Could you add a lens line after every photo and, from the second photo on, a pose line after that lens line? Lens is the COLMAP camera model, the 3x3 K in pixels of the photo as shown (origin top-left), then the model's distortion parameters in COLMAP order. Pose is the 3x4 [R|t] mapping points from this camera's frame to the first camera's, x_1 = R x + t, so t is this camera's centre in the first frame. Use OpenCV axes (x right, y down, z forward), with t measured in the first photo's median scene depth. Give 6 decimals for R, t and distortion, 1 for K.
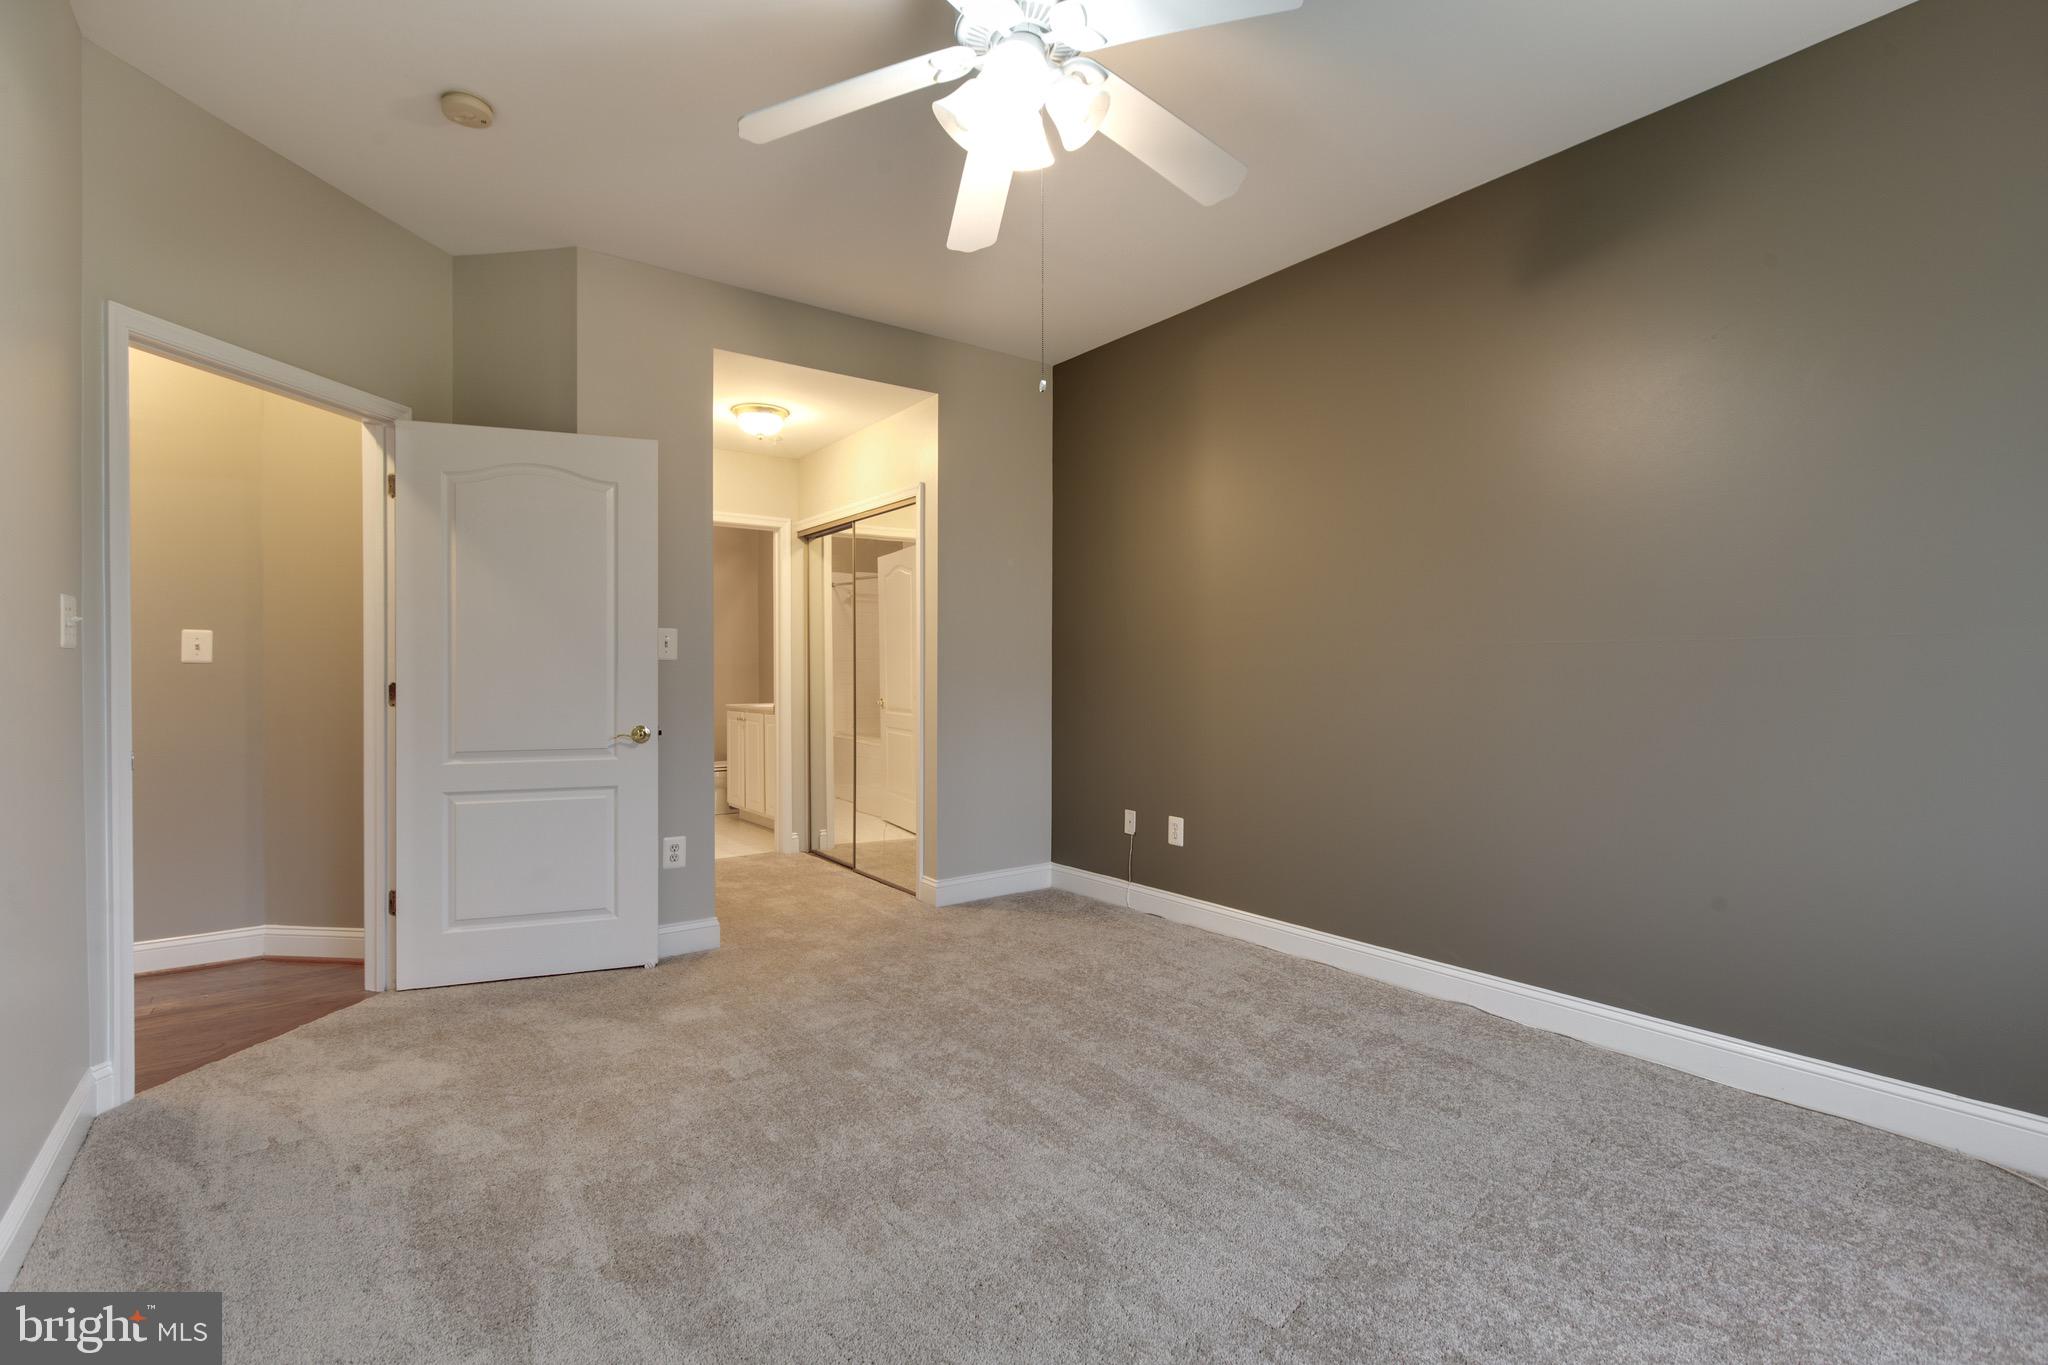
lens RADIAL K [[922.7, 0, 939.8], [0, 922.7, 677.5], [0, 0, 1]] dist [-0.003048, 0.000163]
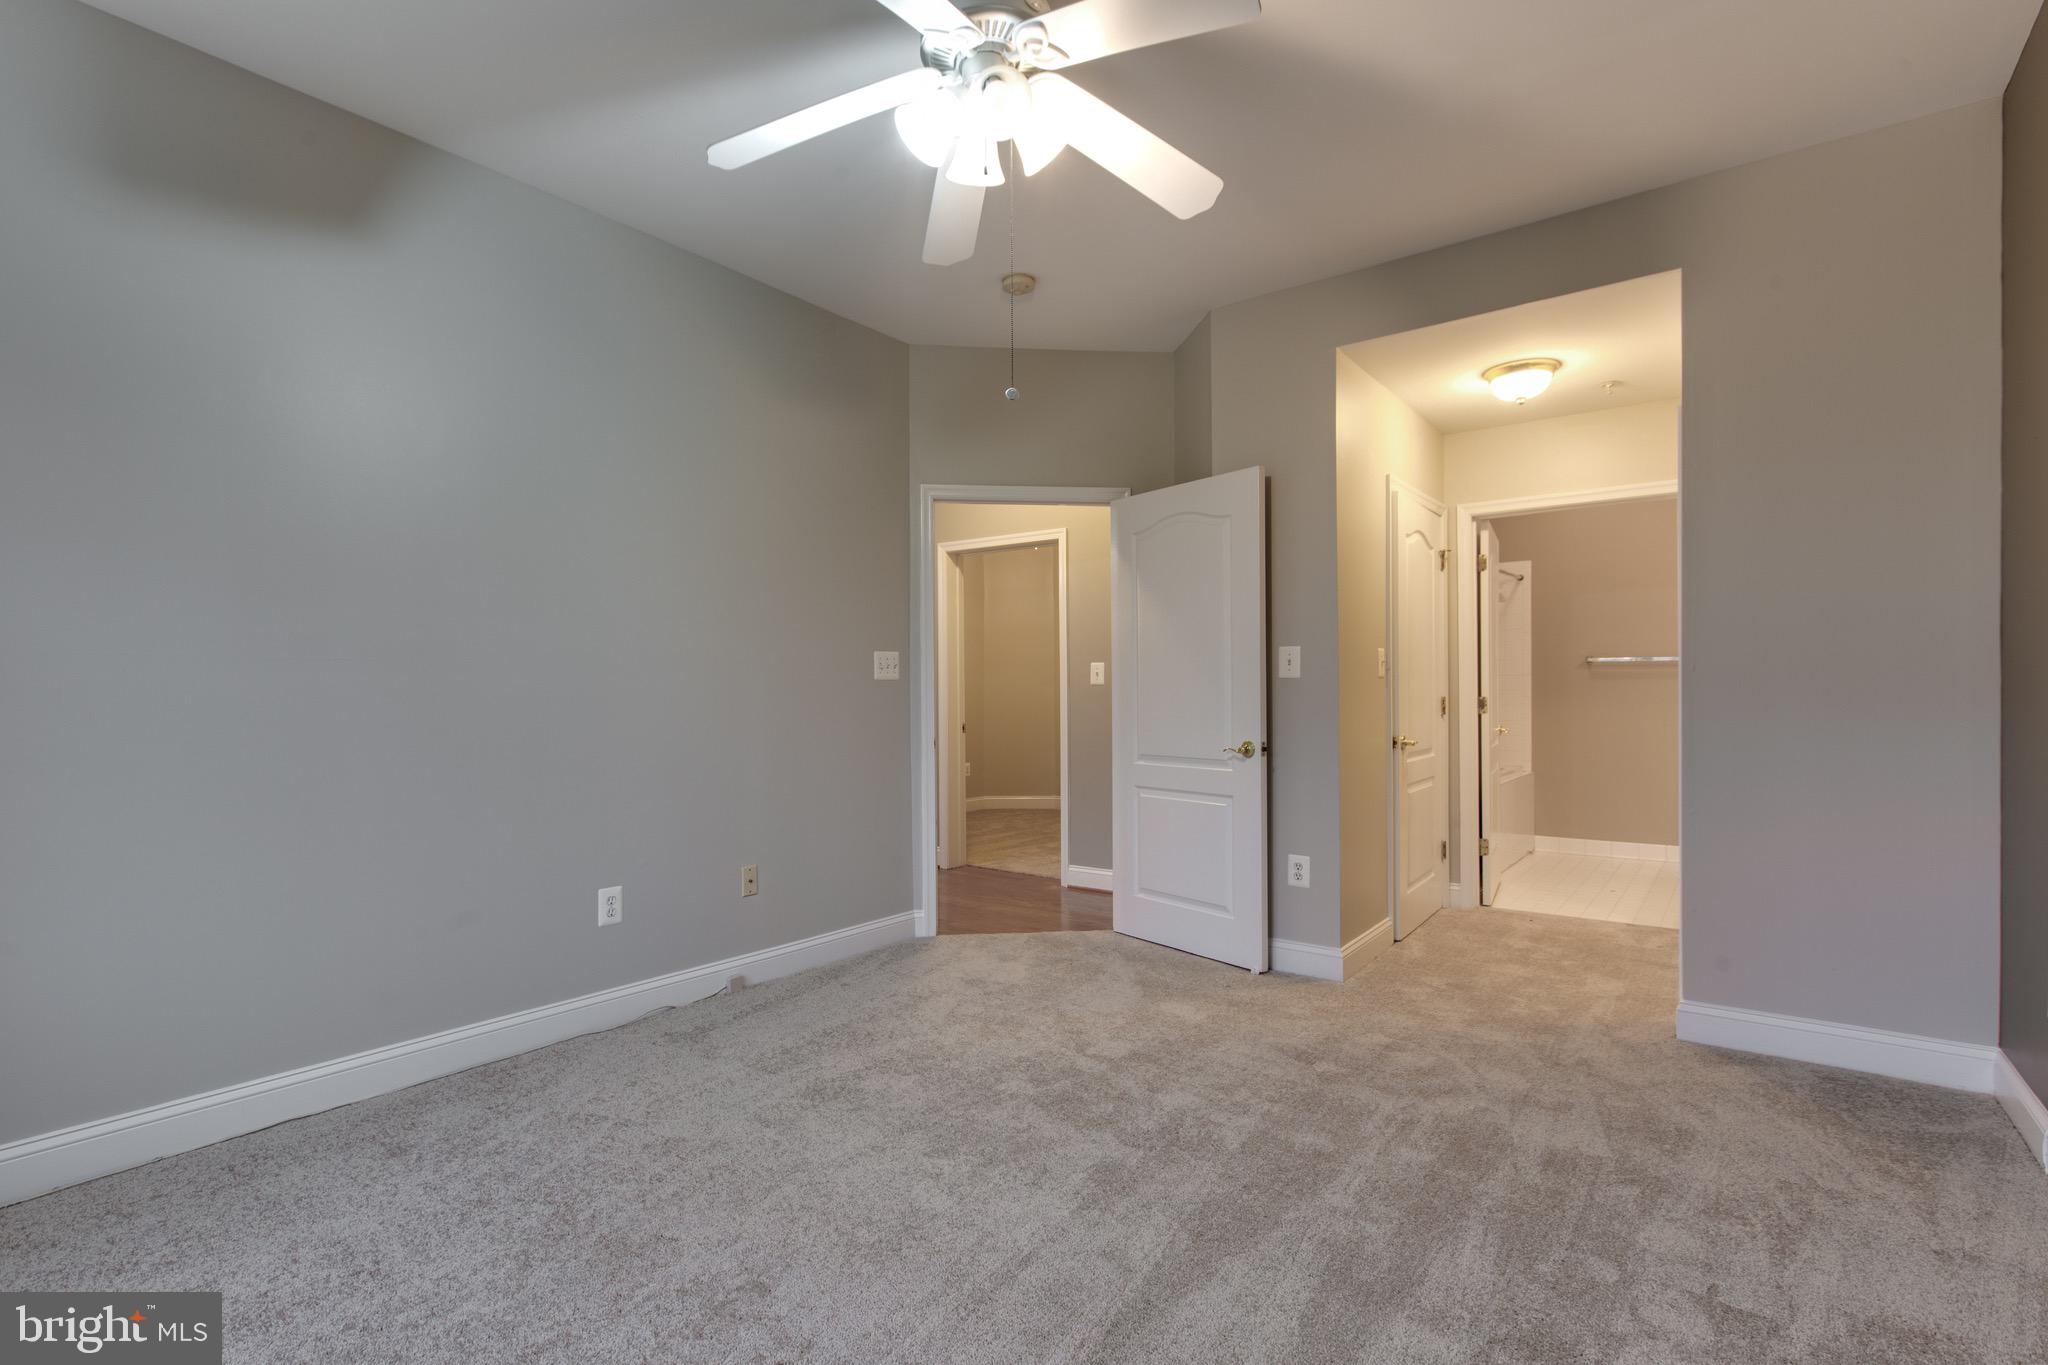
lens RADIAL K [[961.5, 0, 1015.7], [0, 961.5, 696.6], [0, 0, 1]] dist [-0.001798, -0.000777]
pose [[0.305297, 0.001852, -0.952255, 0.660346], [0.000598, 0.999998, 0.002137, -0.000800], [0.952257, -0.001222, 0.305295, 0.427643]]
